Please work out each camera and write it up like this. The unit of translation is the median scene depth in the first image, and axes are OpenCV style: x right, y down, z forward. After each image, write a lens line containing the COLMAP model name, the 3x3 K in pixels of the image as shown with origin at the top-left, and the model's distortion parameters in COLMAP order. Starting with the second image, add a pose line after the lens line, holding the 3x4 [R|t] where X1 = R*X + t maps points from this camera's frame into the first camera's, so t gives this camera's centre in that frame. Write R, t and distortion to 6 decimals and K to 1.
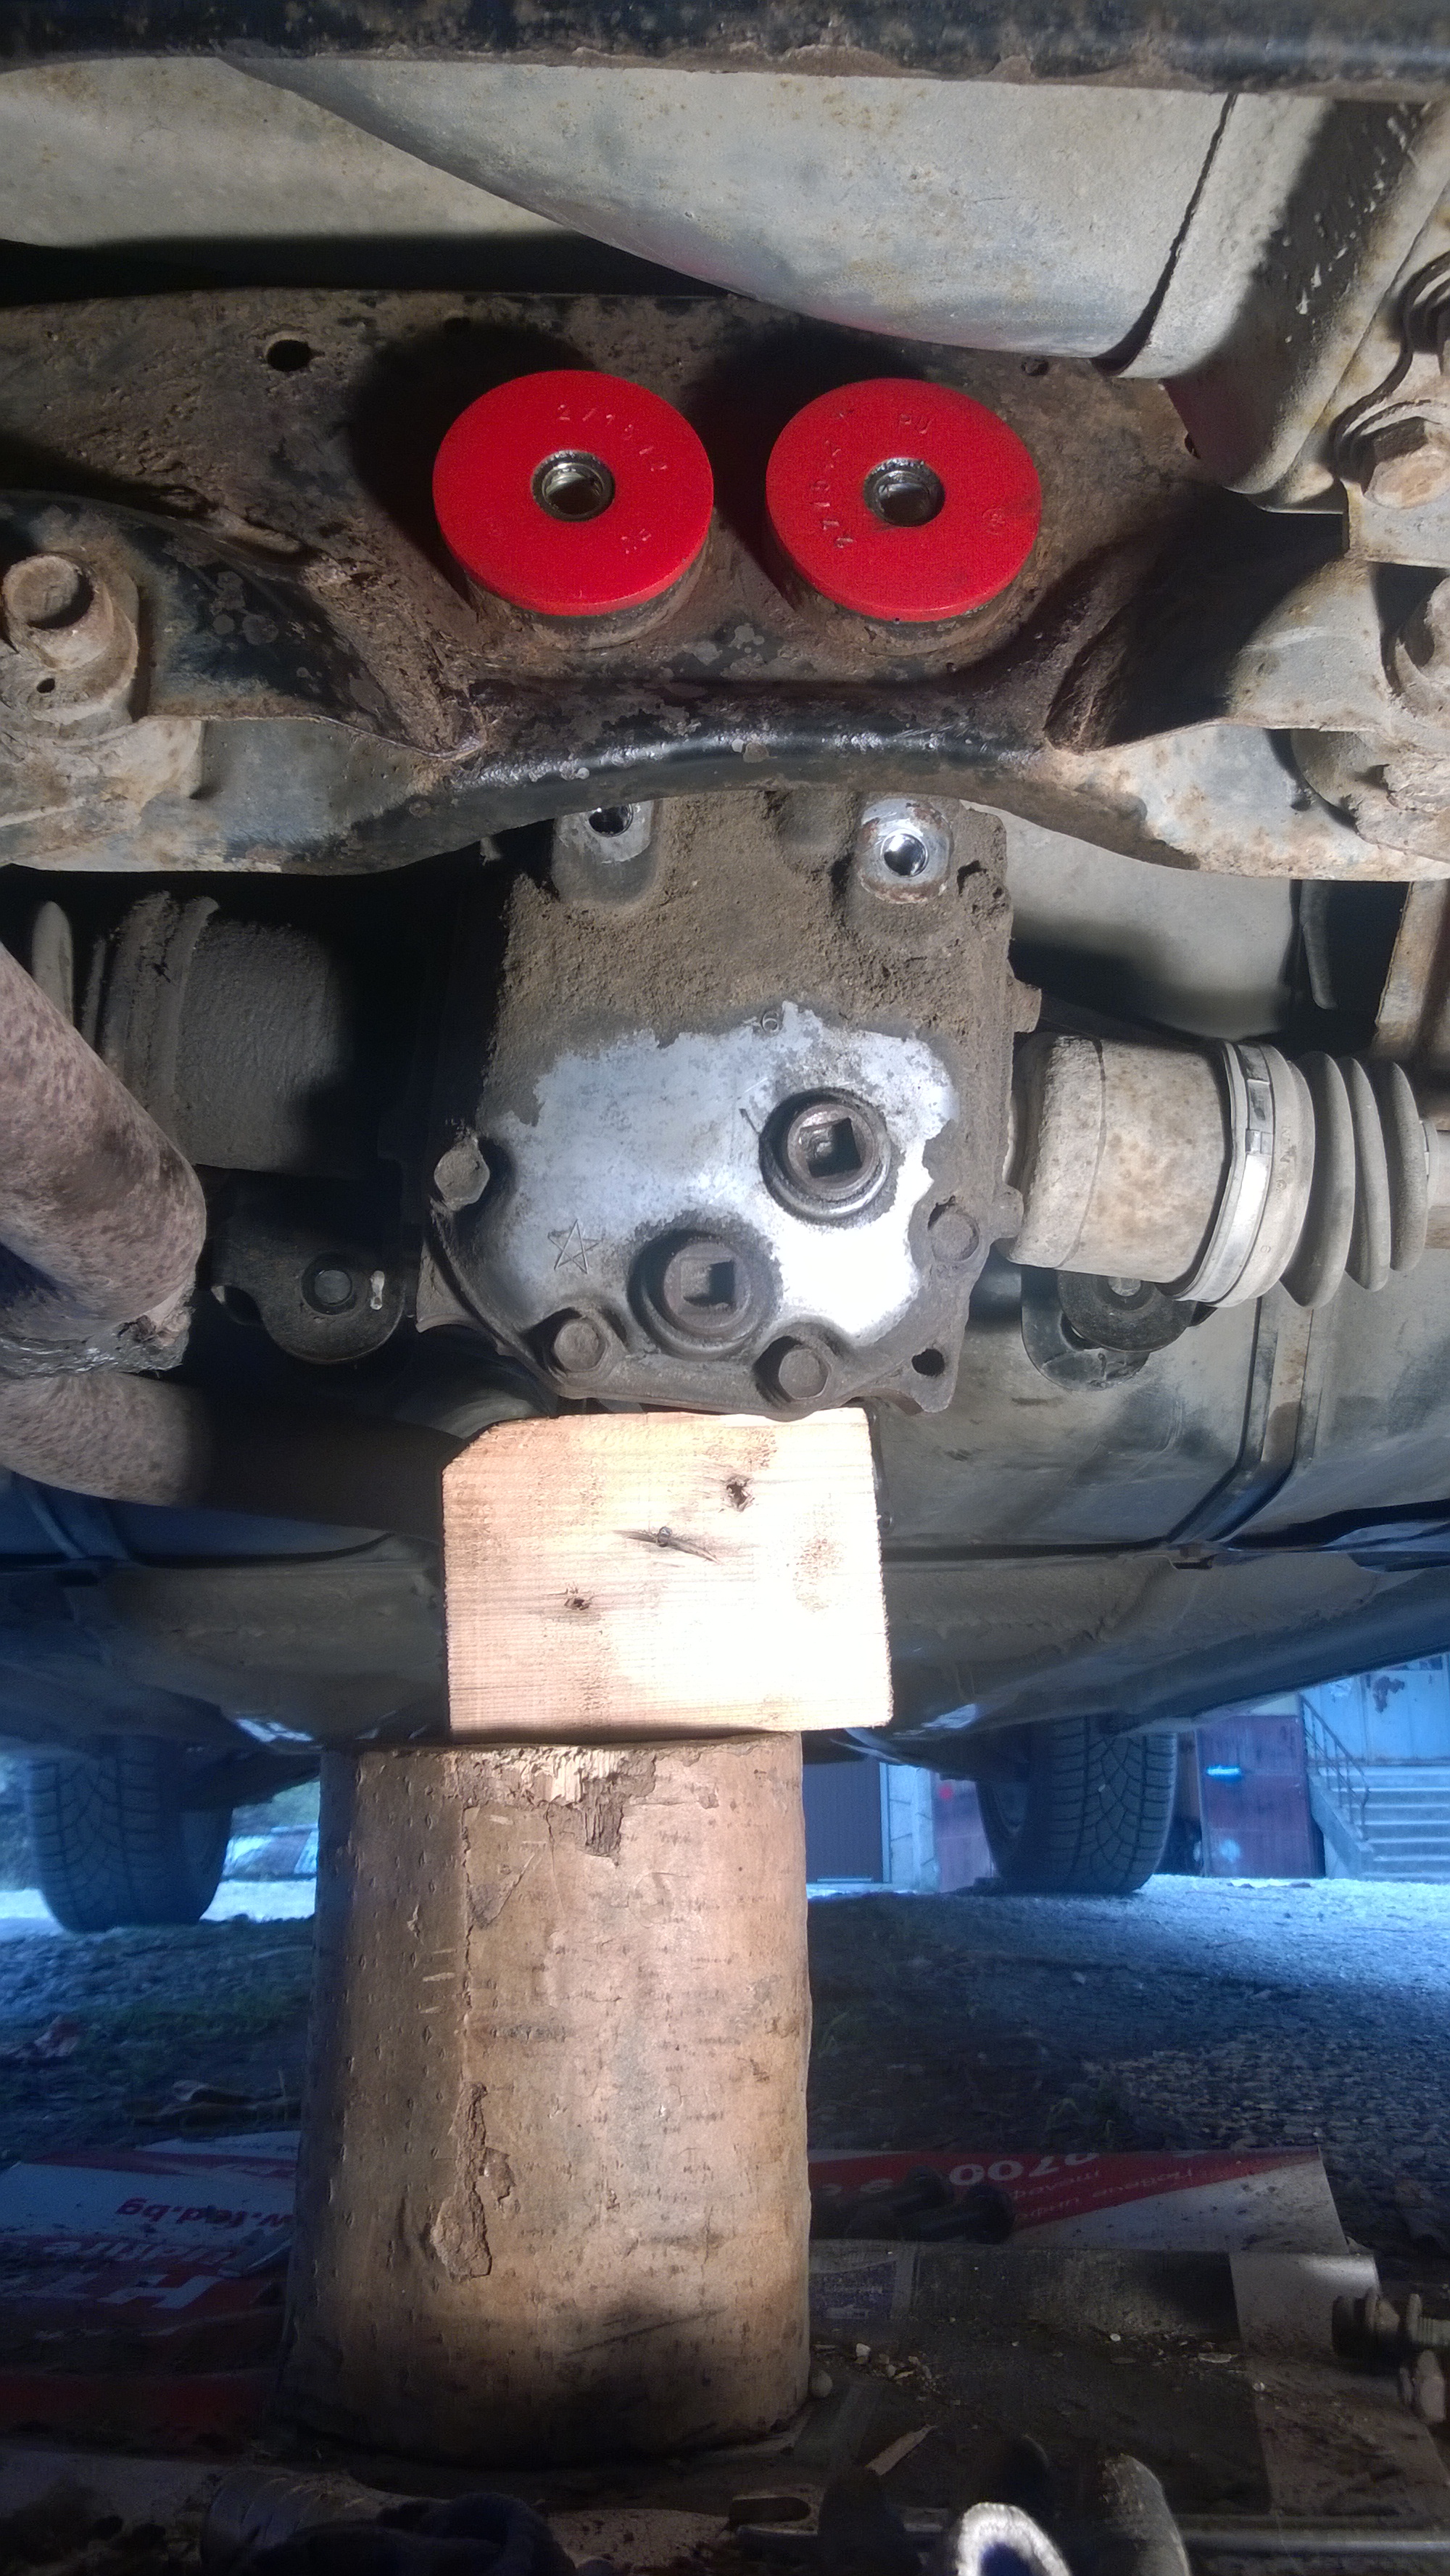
lens RADIAL K [[1911.8, 0, 755.0], [0, 1911.8, 1286.4], [0, 0, 1]] dist [-0.006292, -0.124400]
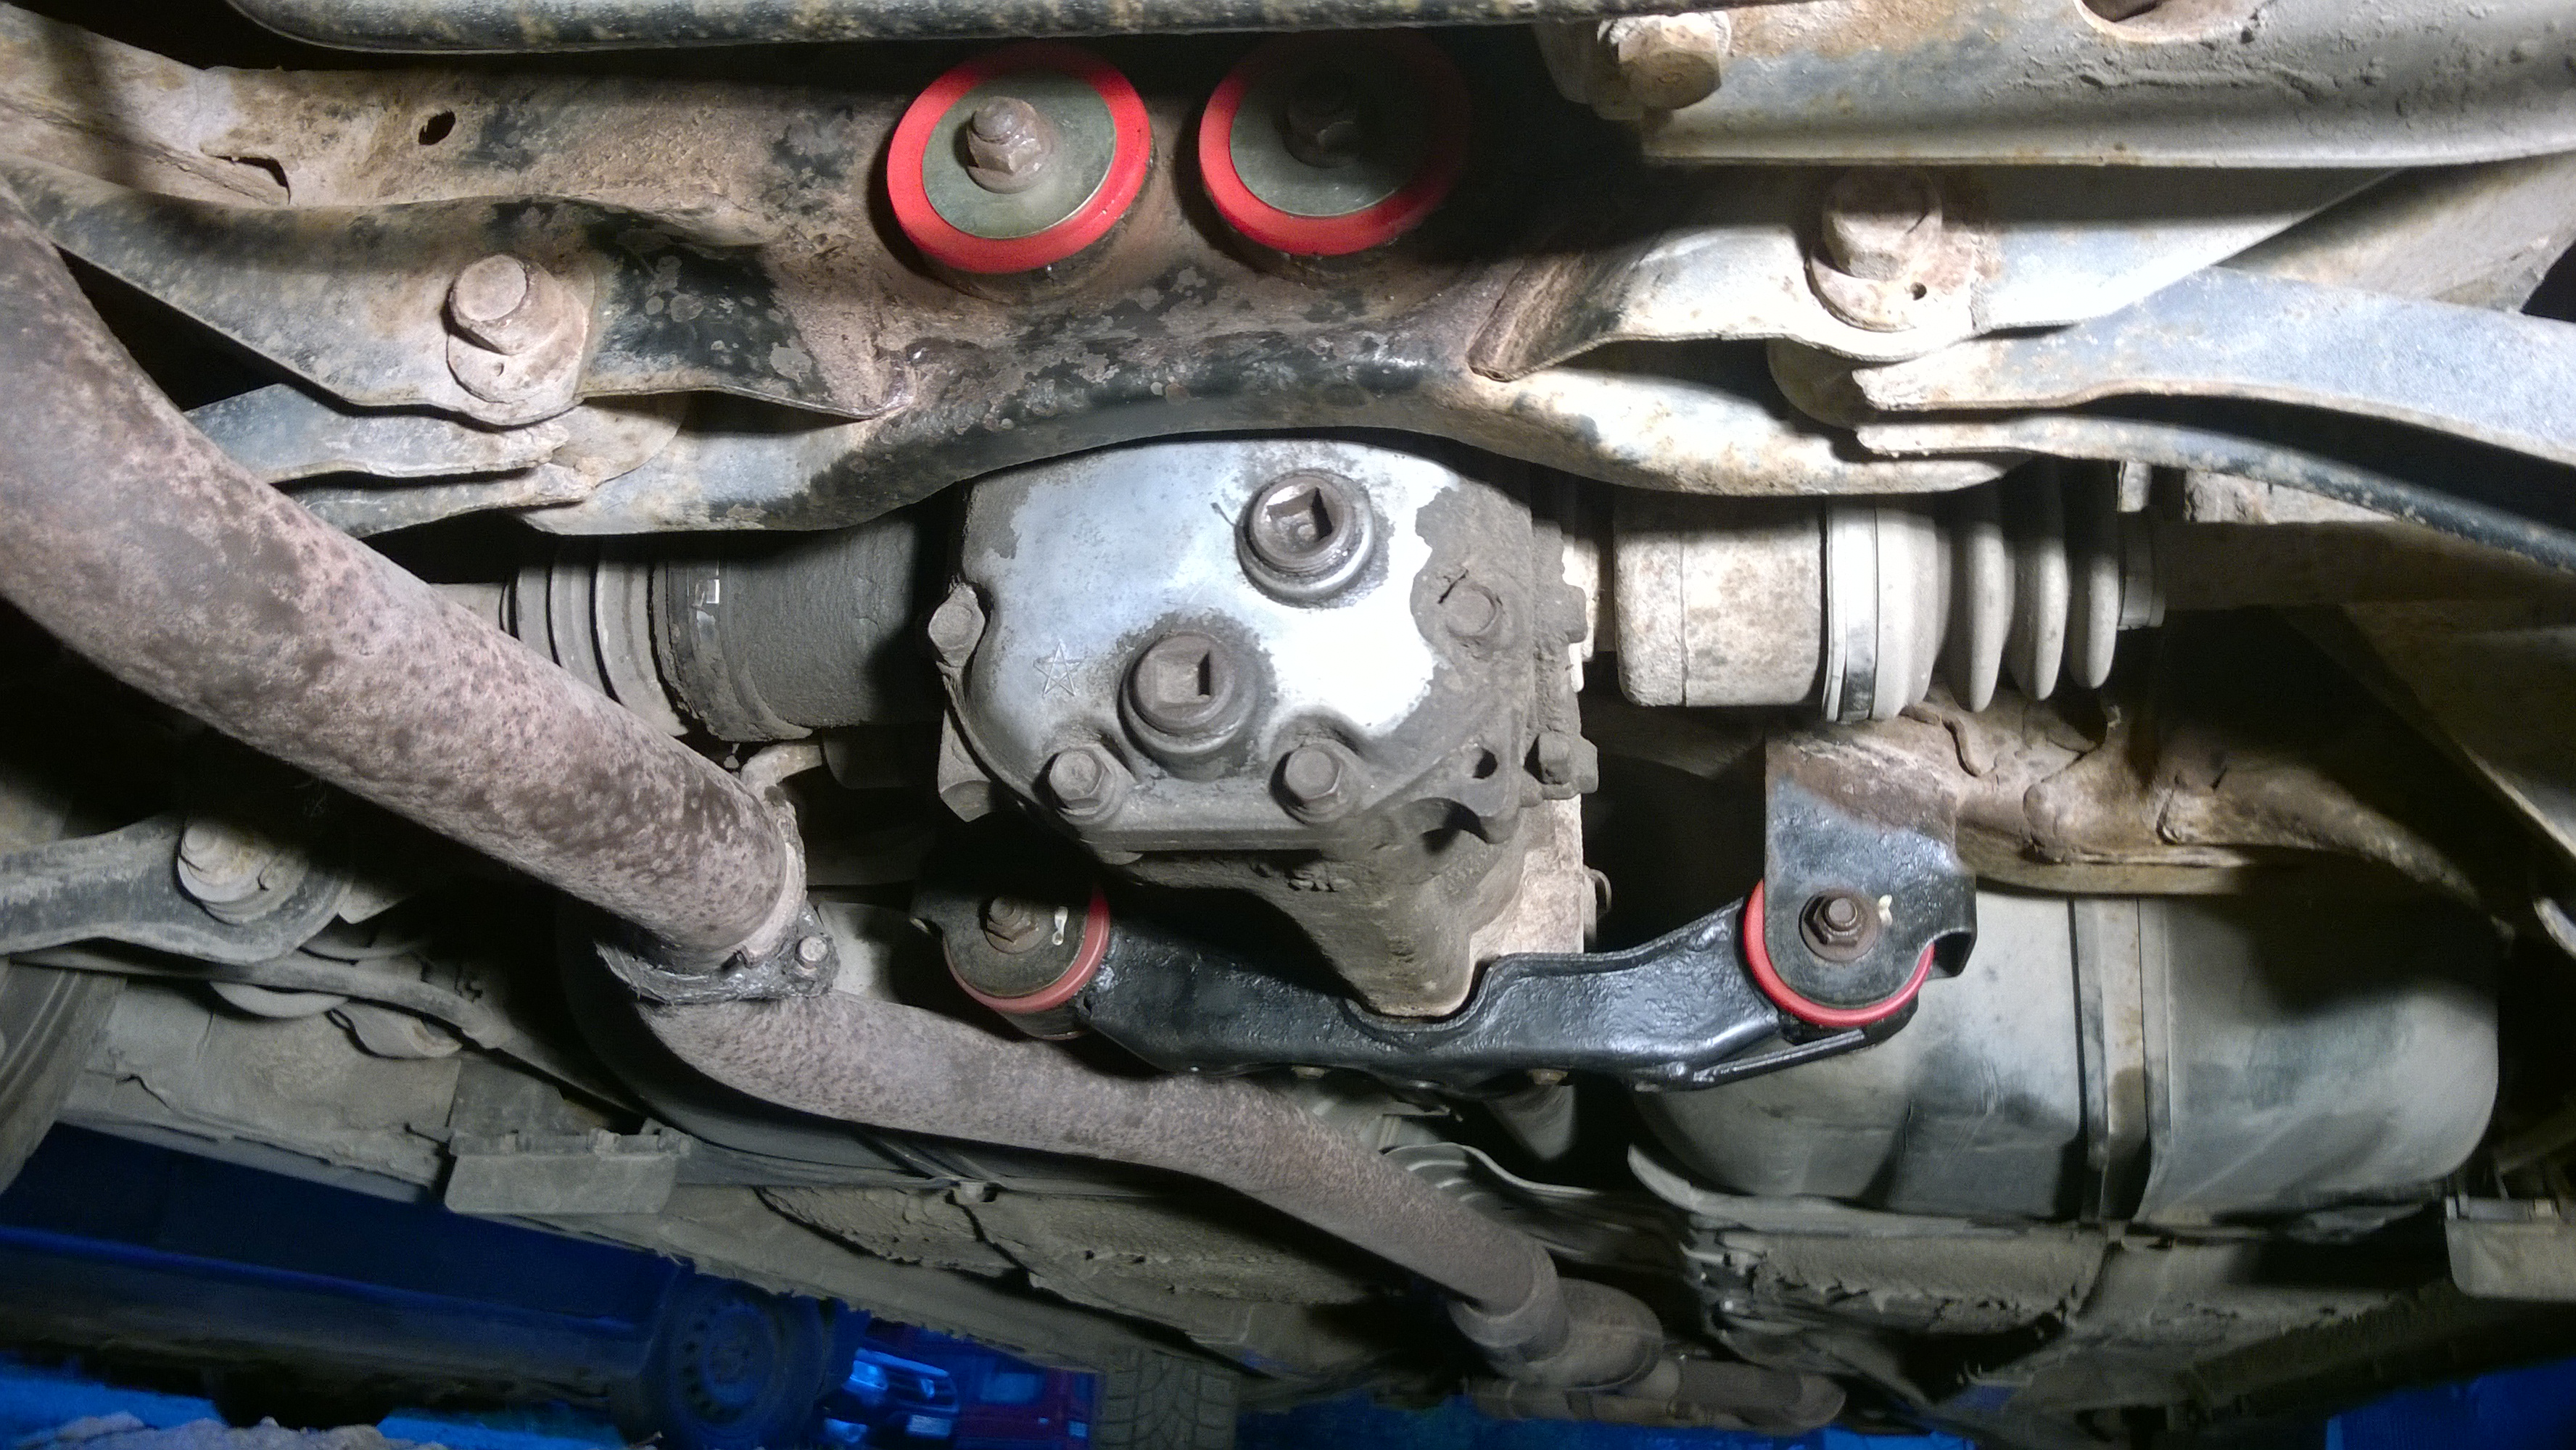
lens RADIAL K [[1941.5, 0, 1288.0], [0, 1941.5, 725.0], [0, 0, 1]] dist [-0.030684, -0.002357]
pose [[0.963868, -0.007687, -0.266271, 0.237661], [-0.017806, 0.995489, -0.093194, -0.011133], [0.265786, 0.094568, 0.959383, 0.046378]]
